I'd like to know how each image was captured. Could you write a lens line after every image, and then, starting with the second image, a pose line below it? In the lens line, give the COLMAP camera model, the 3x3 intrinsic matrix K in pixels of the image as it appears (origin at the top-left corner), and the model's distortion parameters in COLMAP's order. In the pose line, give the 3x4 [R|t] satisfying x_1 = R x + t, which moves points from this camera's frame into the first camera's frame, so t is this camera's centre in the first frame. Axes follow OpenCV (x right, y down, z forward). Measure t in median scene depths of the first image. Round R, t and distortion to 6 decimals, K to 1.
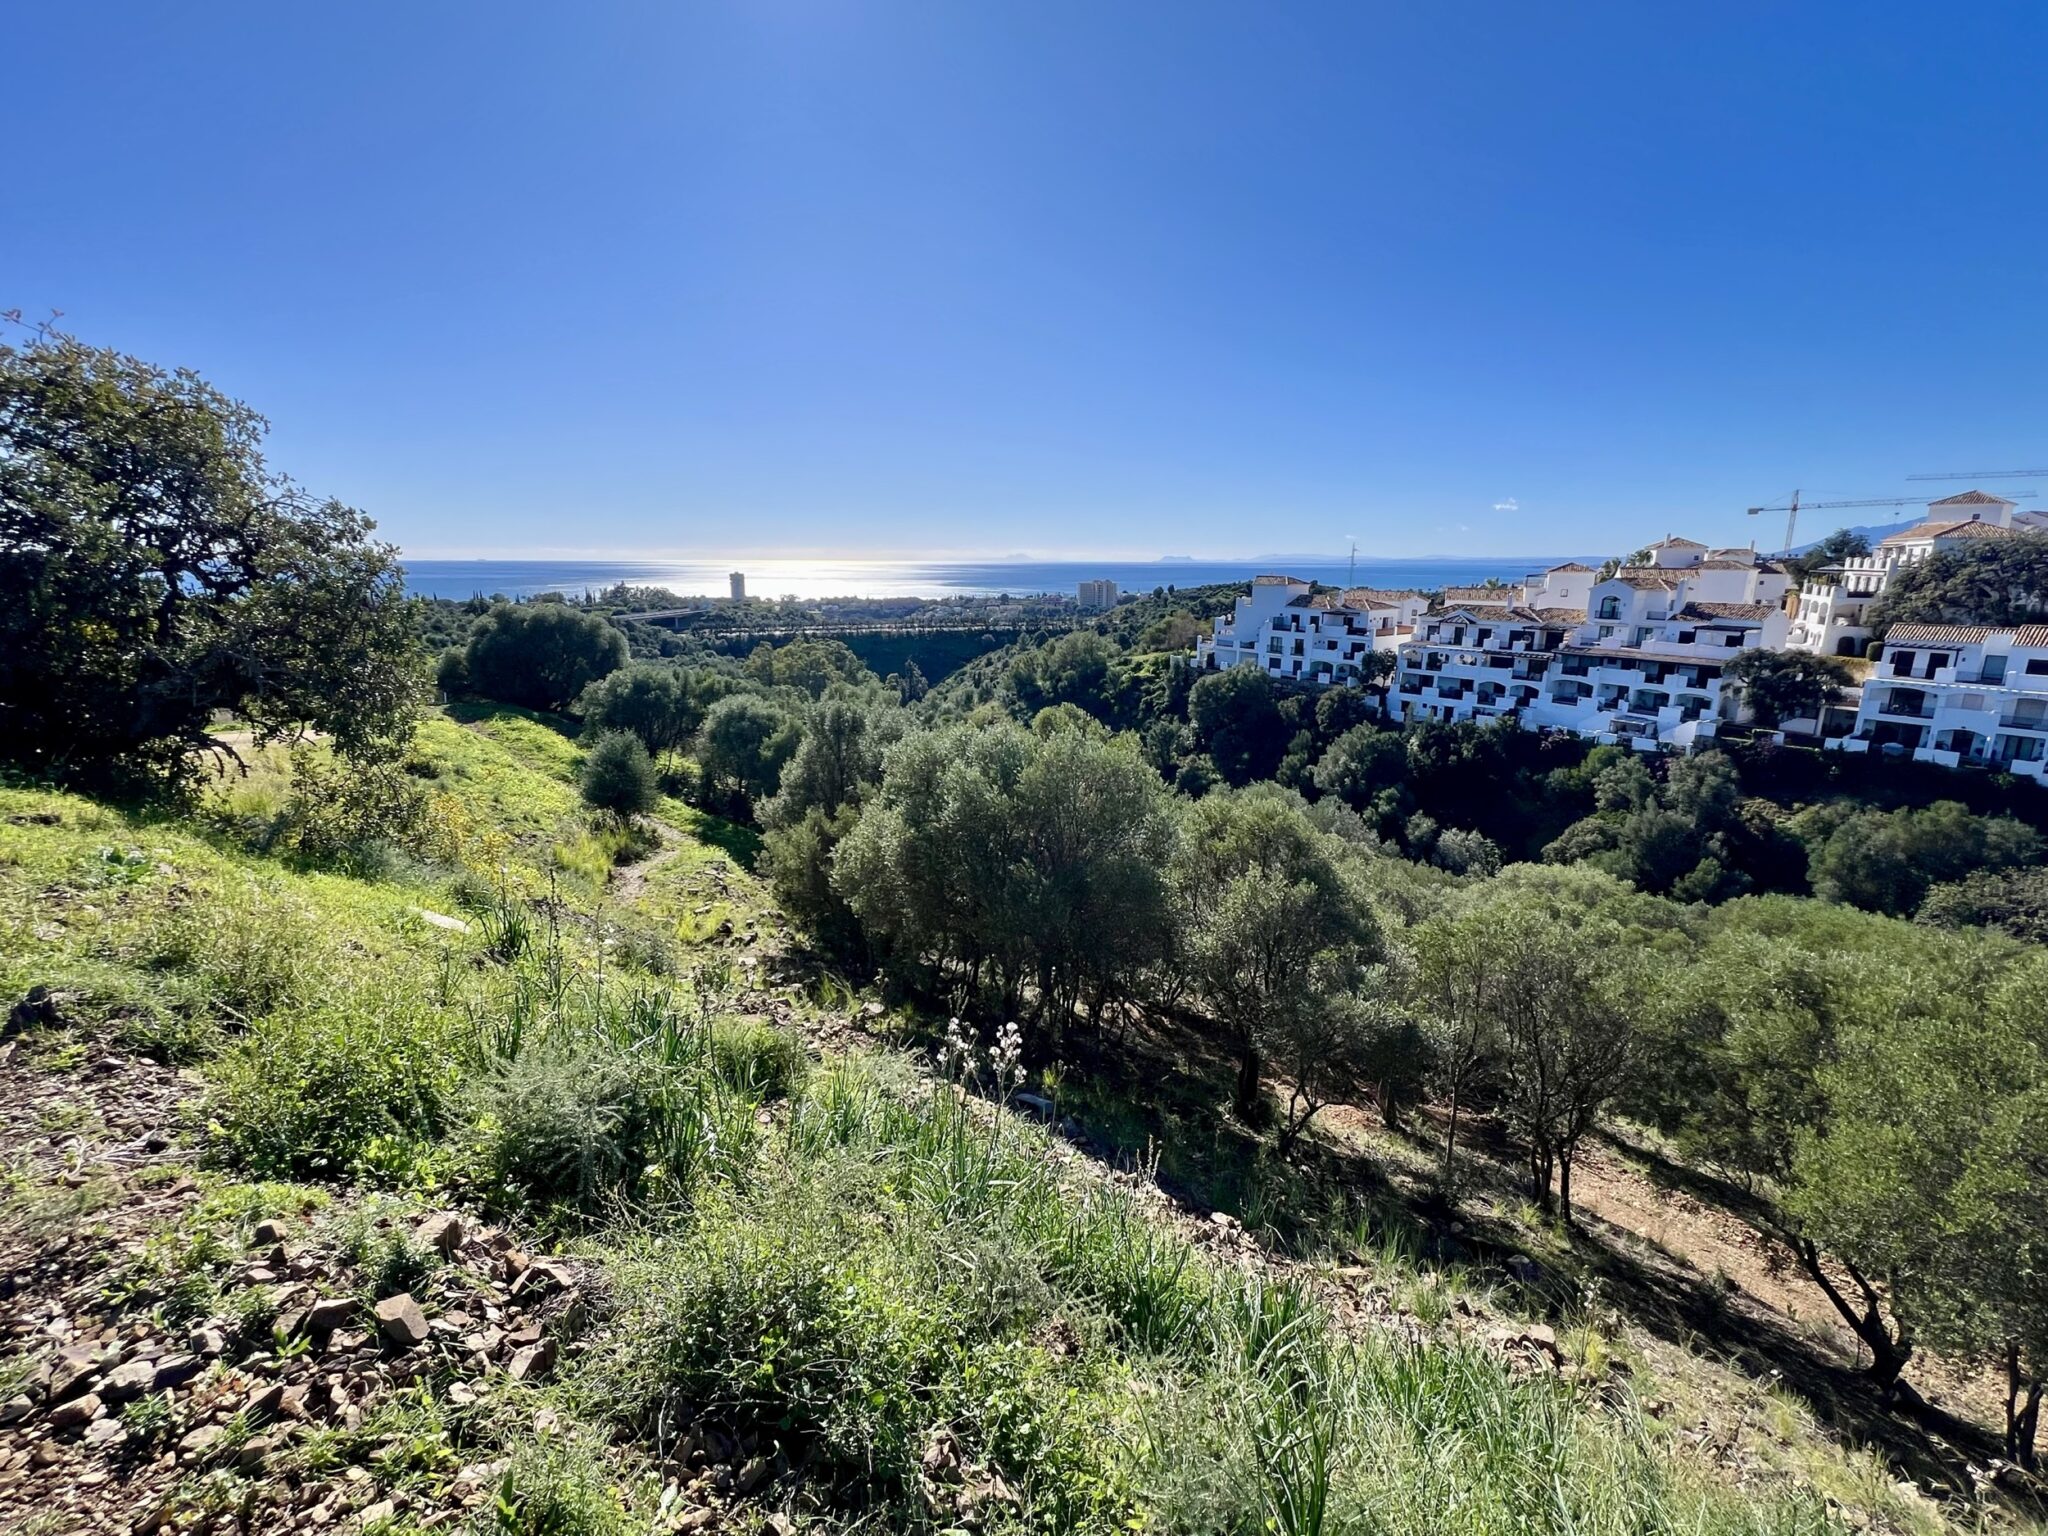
lens RADIAL K [[902.2, 0, 1020.2], [0, 902.2, 768.7], [0, 0, 1]] dist [-0.006761, 0.001779]
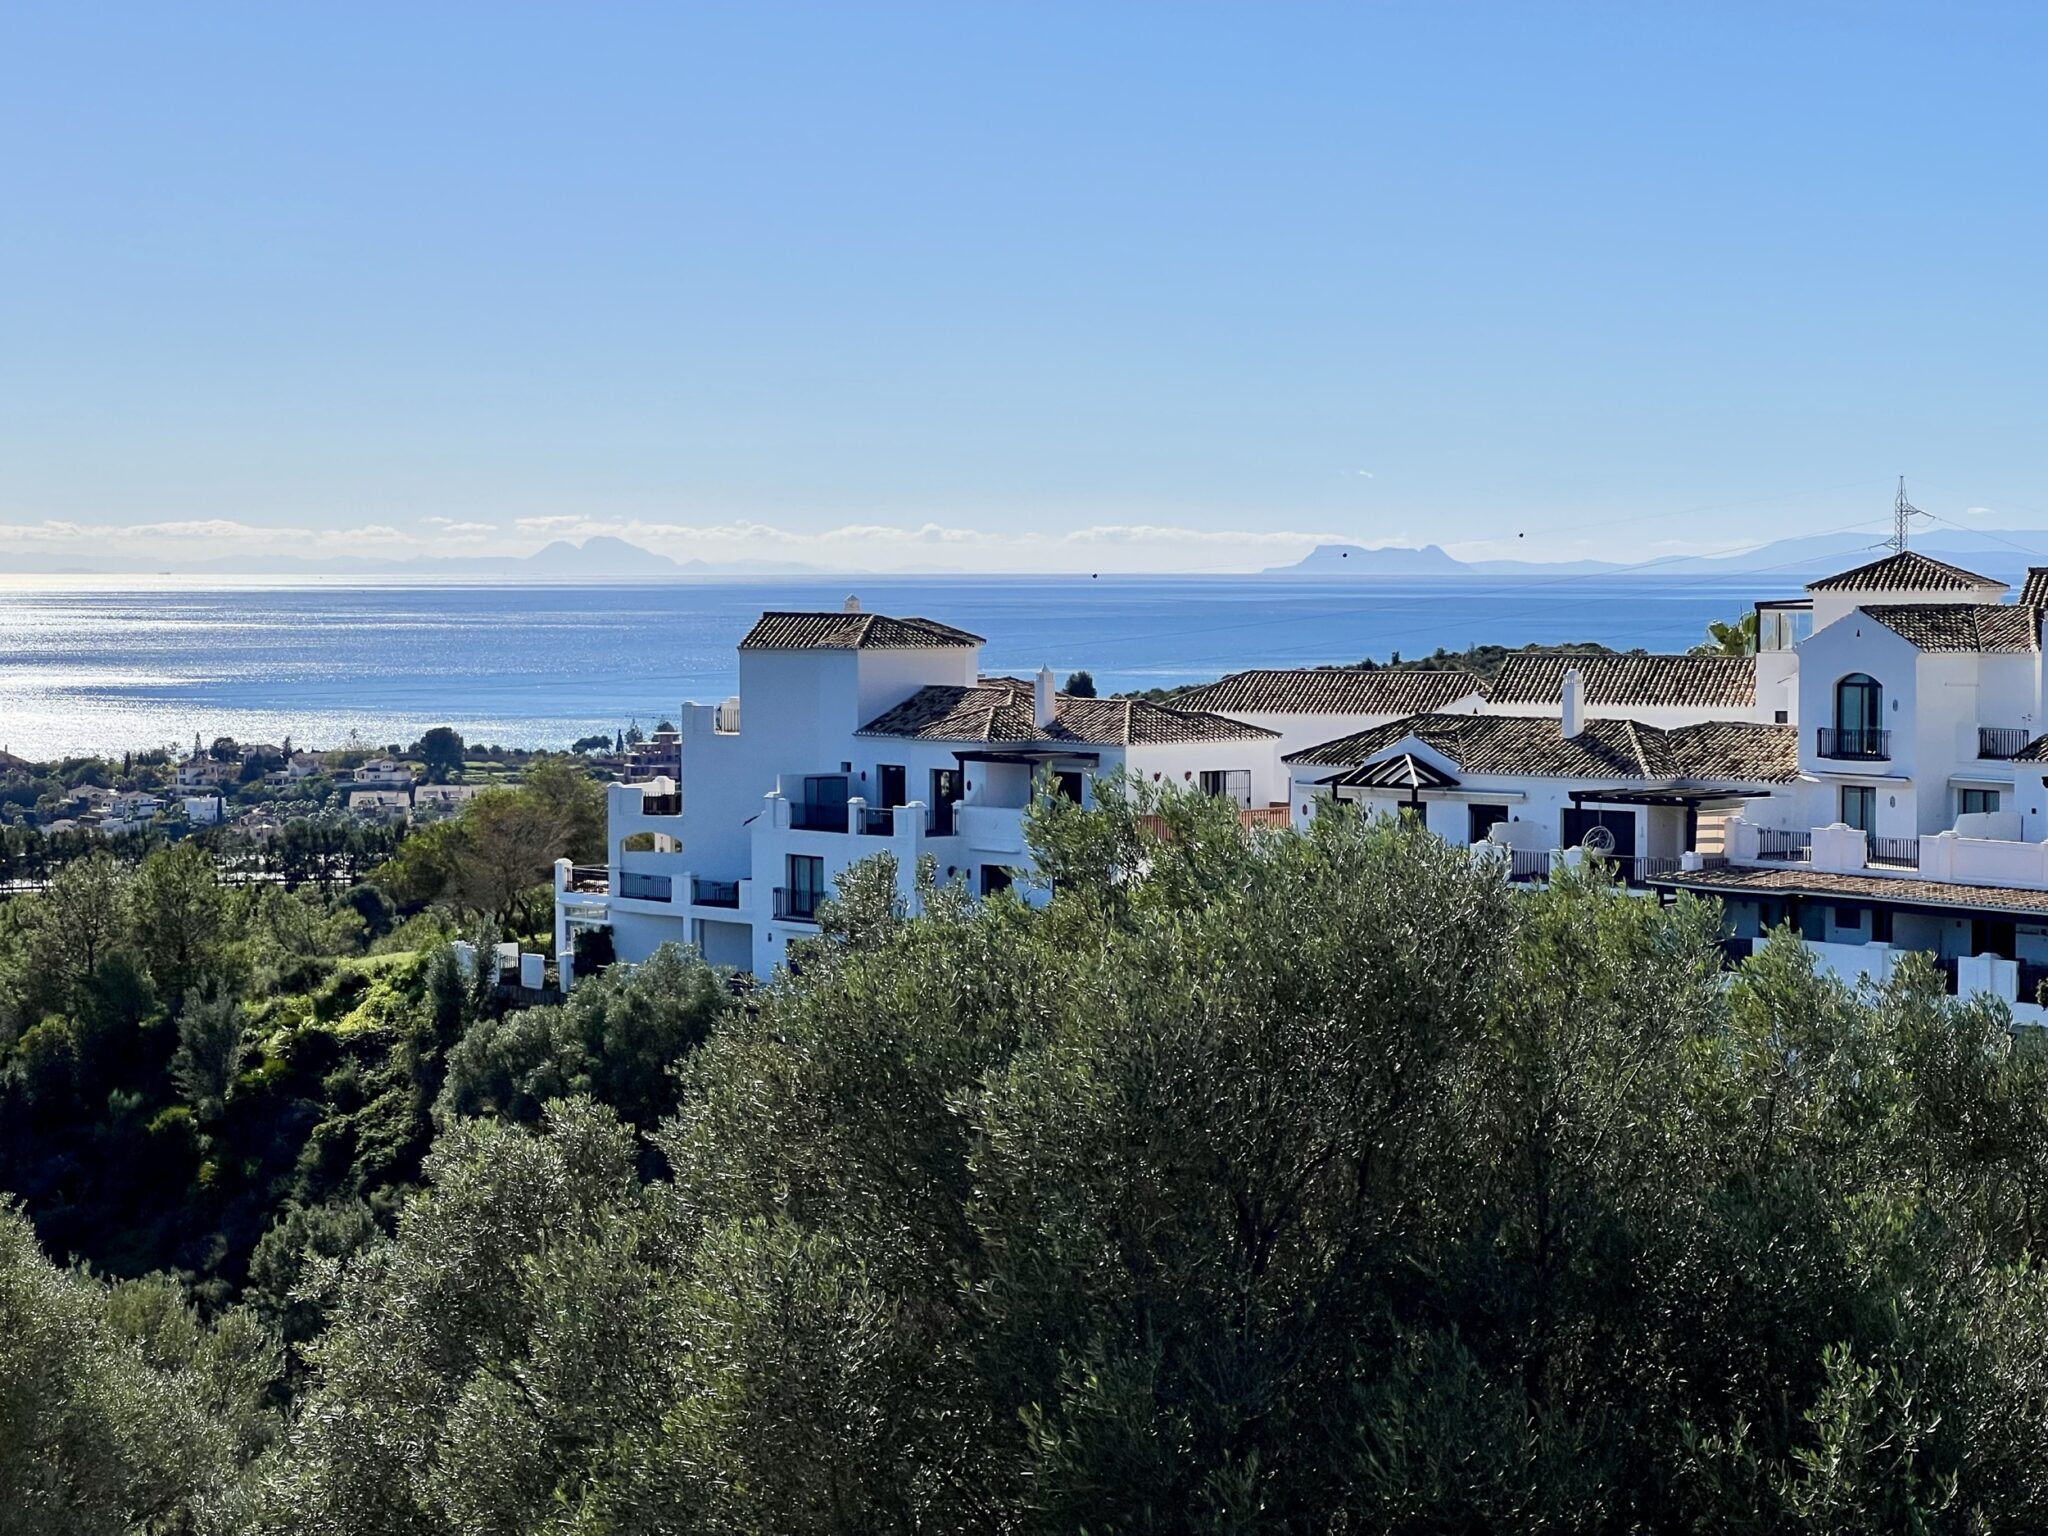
lens RADIAL K [[4577.9, 0, 1032.0], [0, 4577.9, 780.6], [0, 0, 1]] dist [0.177697, 0.000000]
pose [[0.995804, -0.008677, 0.091098, 0.229604], [0.024907, 0.983609, -0.178584, 0.058015], [-0.088055, 0.180103, 0.979698, -0.232187]]
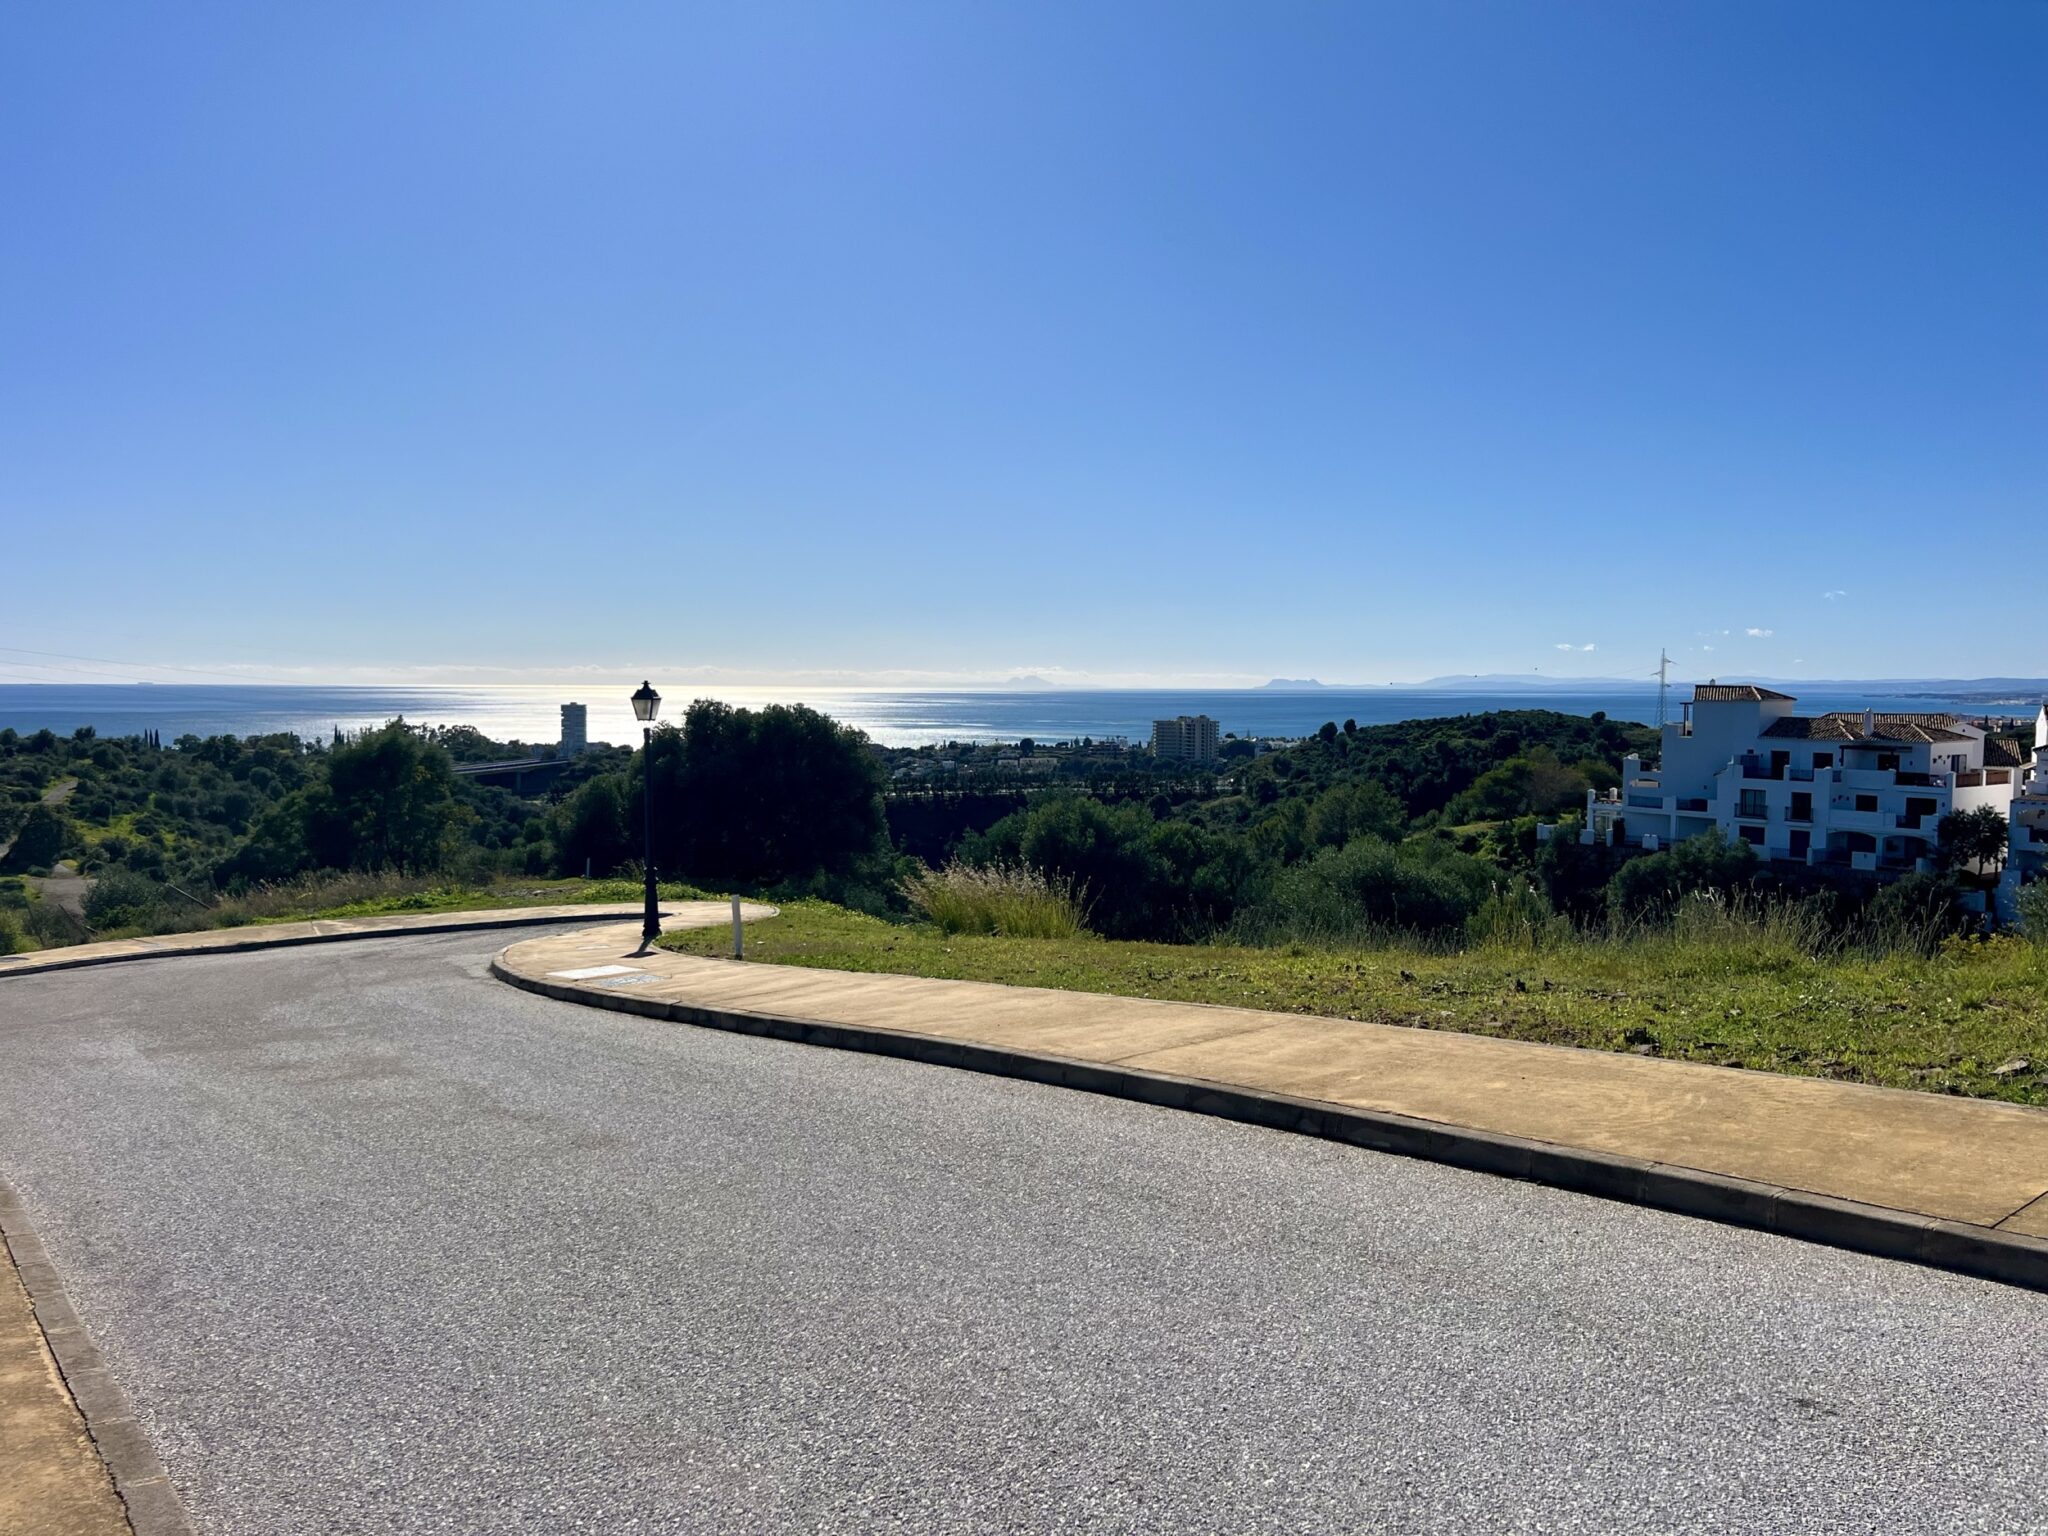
lens RADIAL K [[1536.5, 0, 1010.4], [0, 1536.5, 798.2], [0, 0, 1]] dist [0.069663, -0.077867]
pose [[0.999920, 0.001473, -0.012585, -0.169764], [-0.003388, 0.988140, -0.153521, 0.011196], [0.012210, 0.153551, 0.988065, 0.025413]]
